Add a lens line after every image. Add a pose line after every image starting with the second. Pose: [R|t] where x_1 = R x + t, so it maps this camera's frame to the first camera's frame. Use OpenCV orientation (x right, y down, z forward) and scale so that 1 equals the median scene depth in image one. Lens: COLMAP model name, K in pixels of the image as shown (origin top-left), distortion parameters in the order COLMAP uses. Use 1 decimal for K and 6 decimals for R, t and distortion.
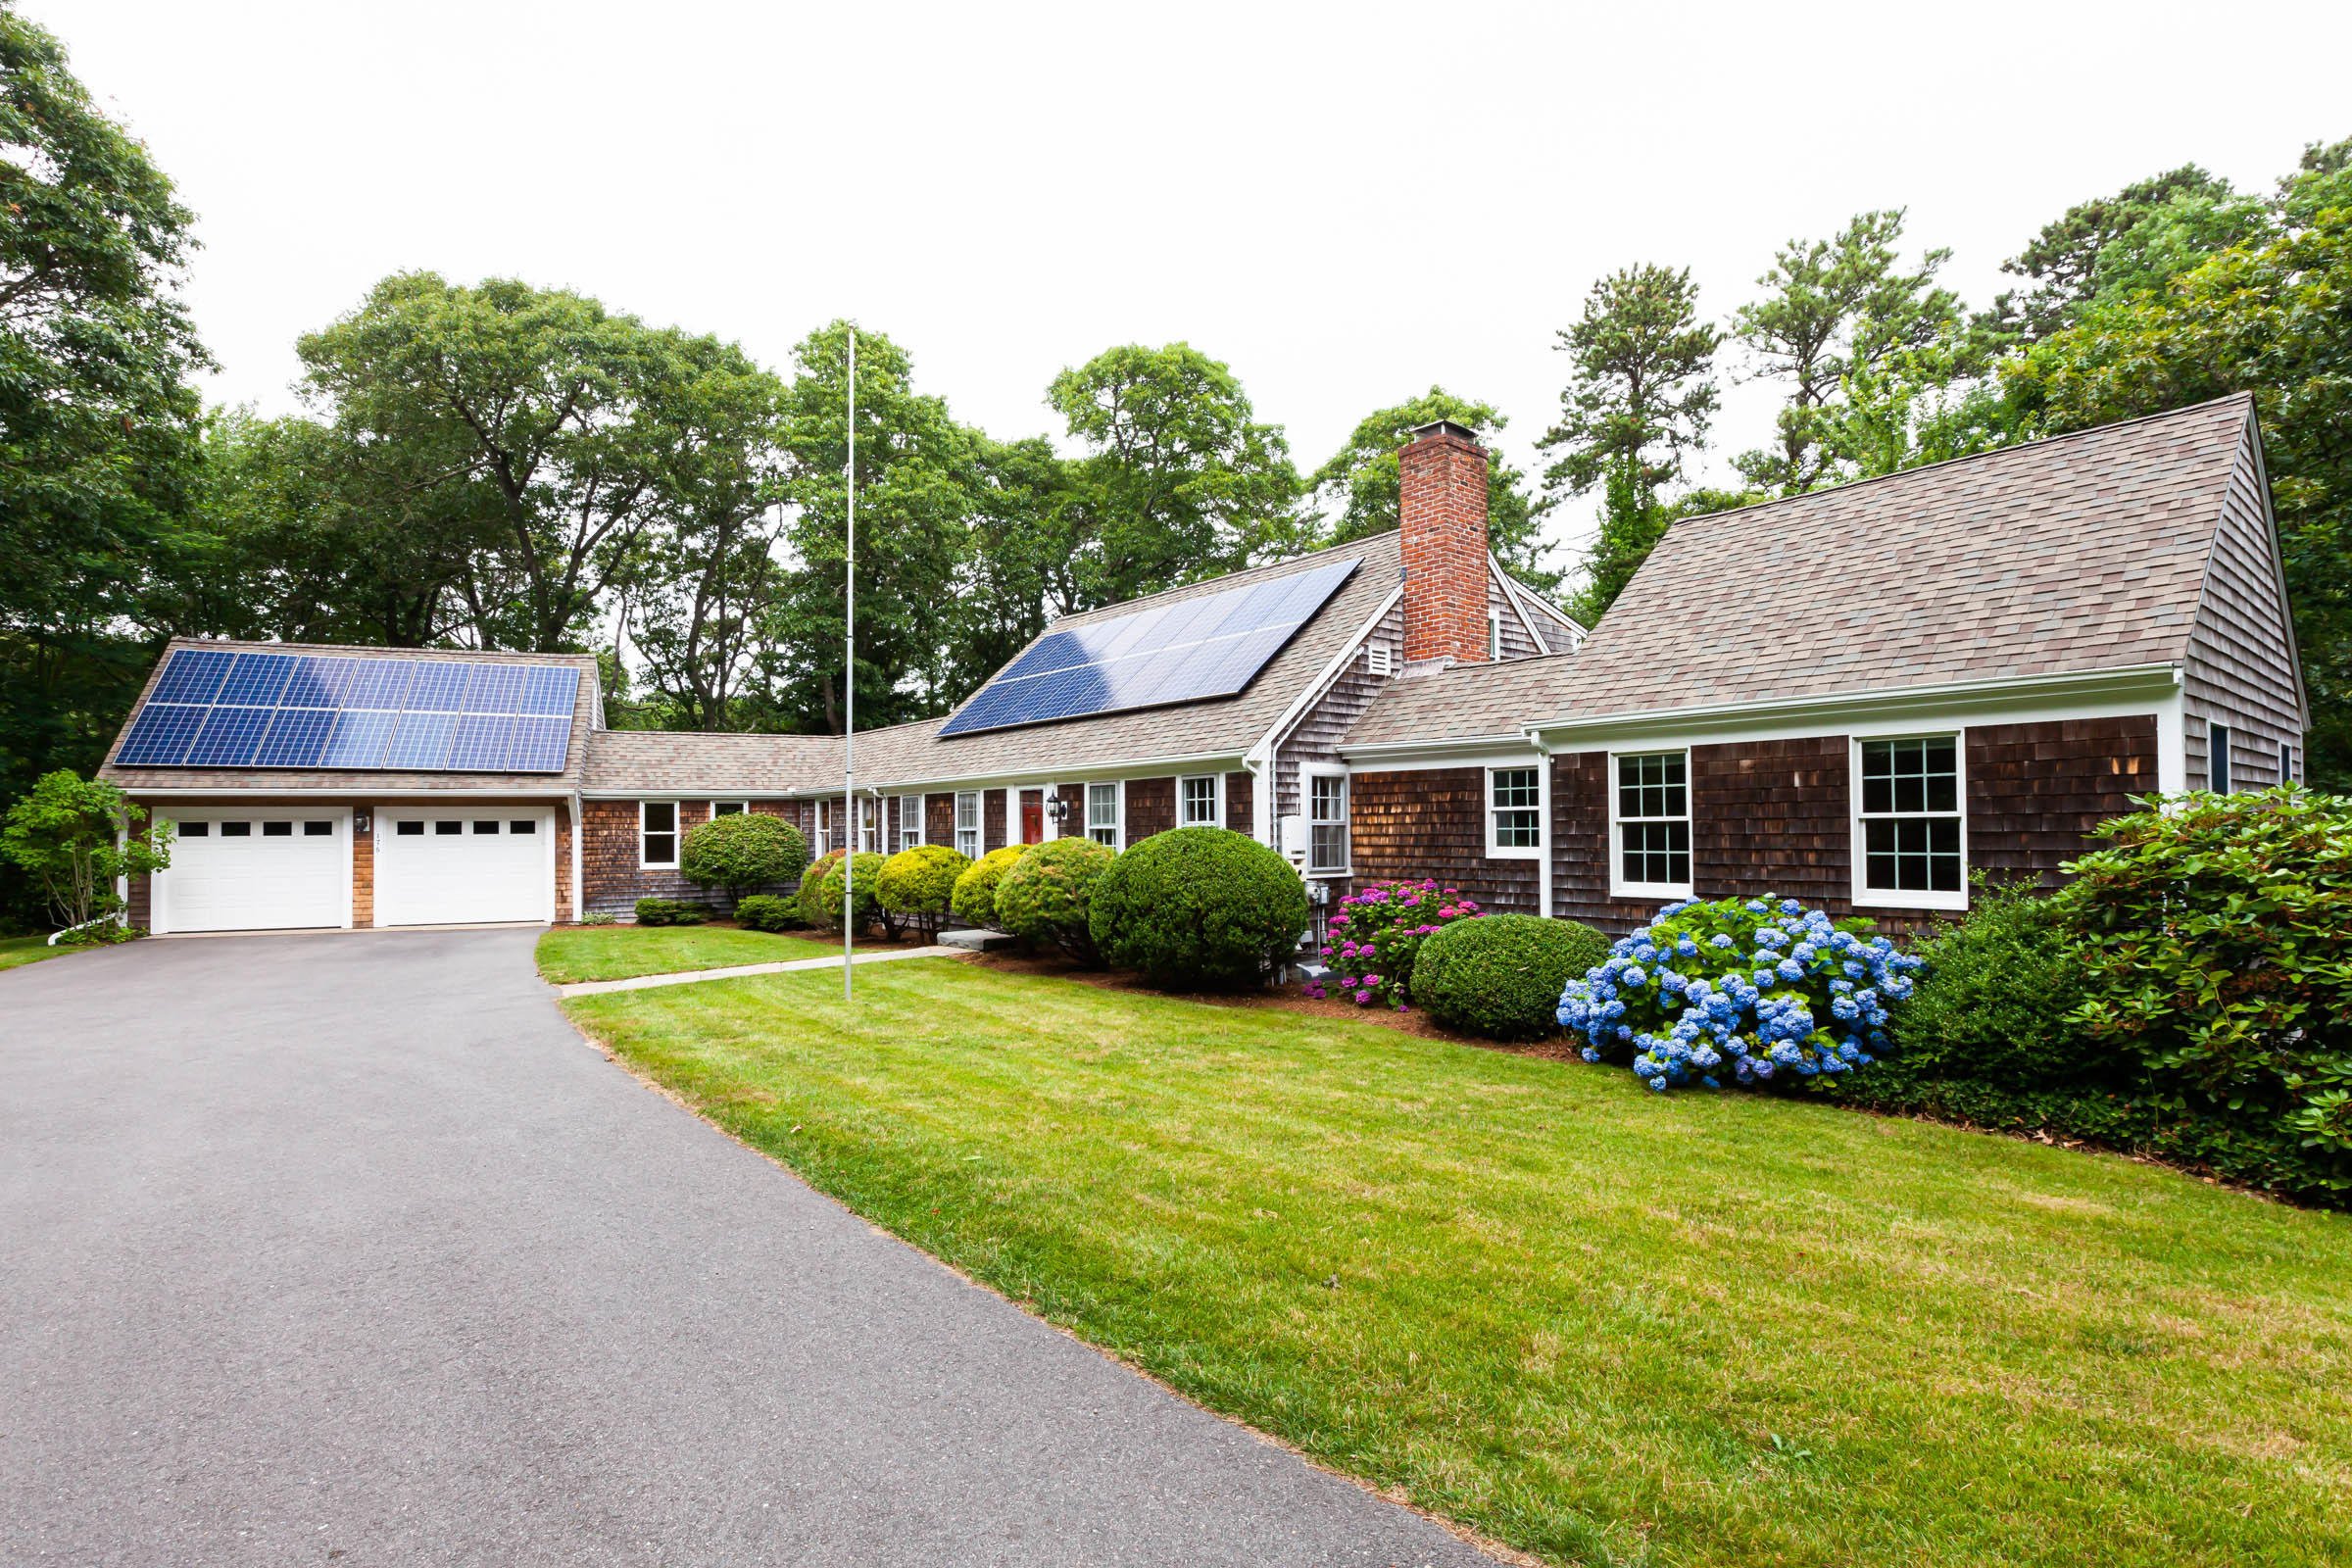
lens RADIAL K [[1096.1, 0, 1133.5], [0, 1096.1, 822.4], [0, 0, 1]] dist [0.003460, 0.004299]
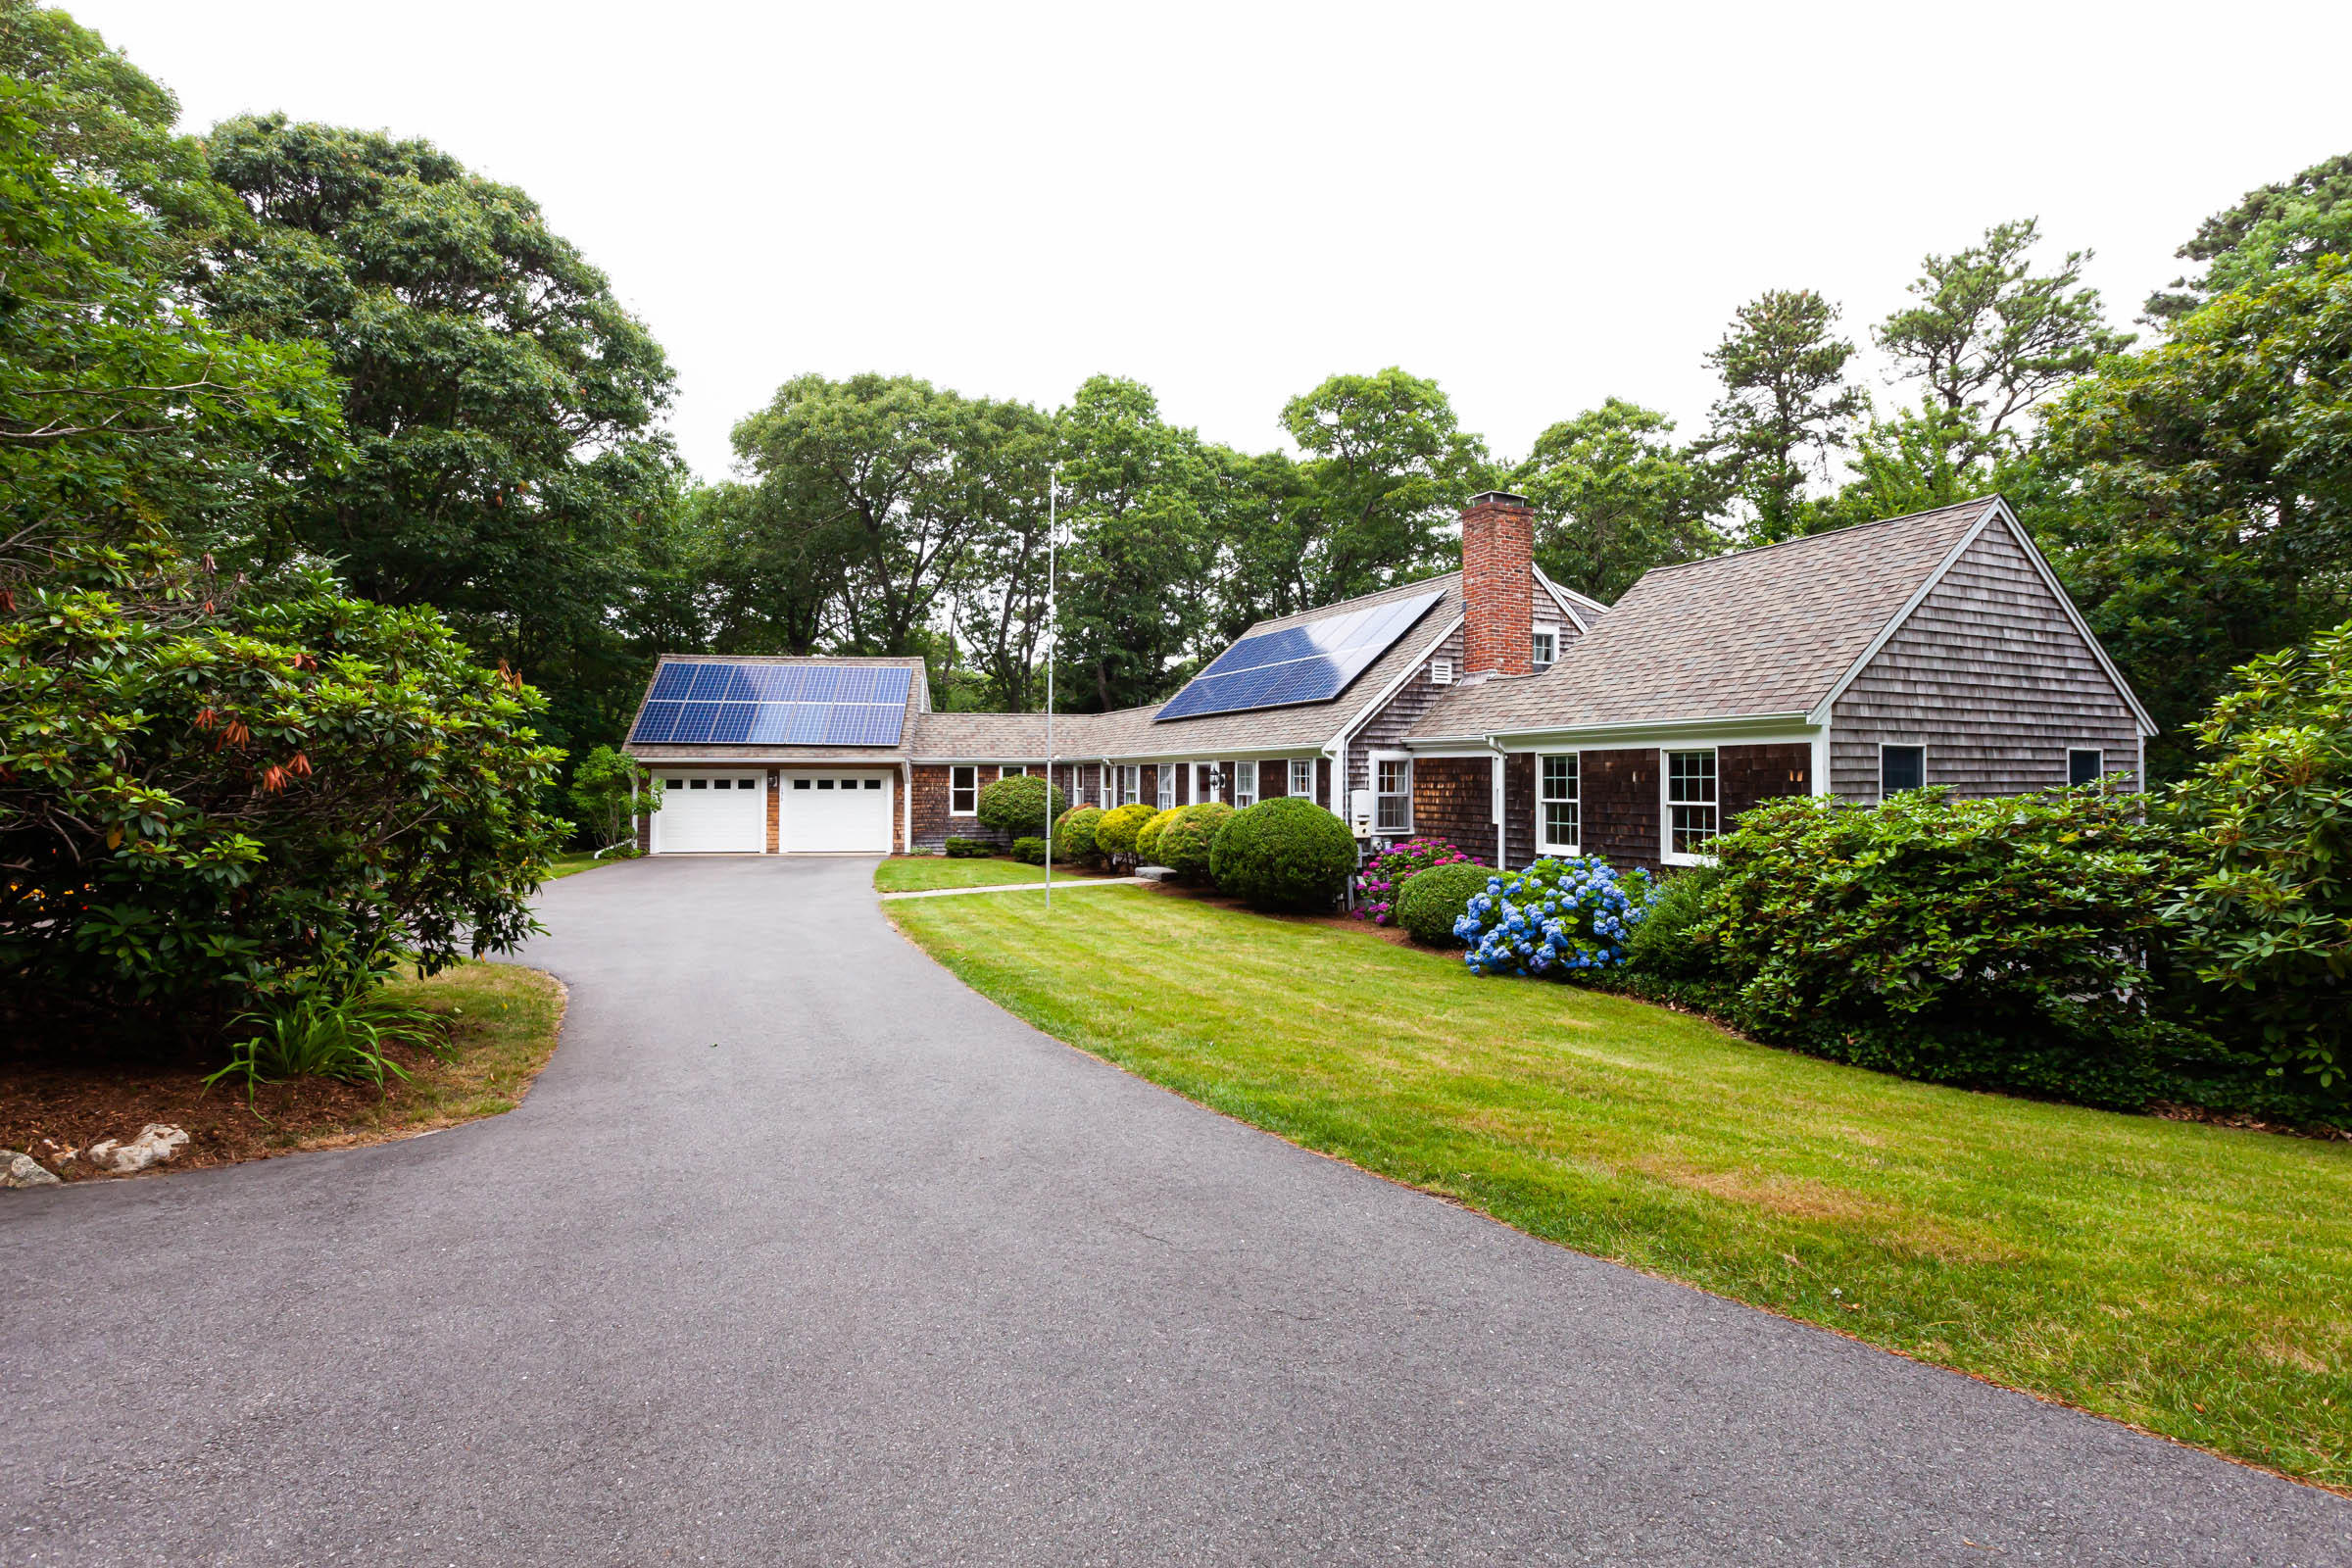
lens RADIAL K [[1096.1, 0, 1184.8], [0, 1096.1, 783.5], [0, 0, 1]] dist [0.003460, 0.004299]
pose [[0.968839, 0.011169, -0.247440, 0.185519], [-0.007493, 0.999847, 0.015796, -0.023418], [0.247578, -0.013450, 0.968775, -0.270260]]
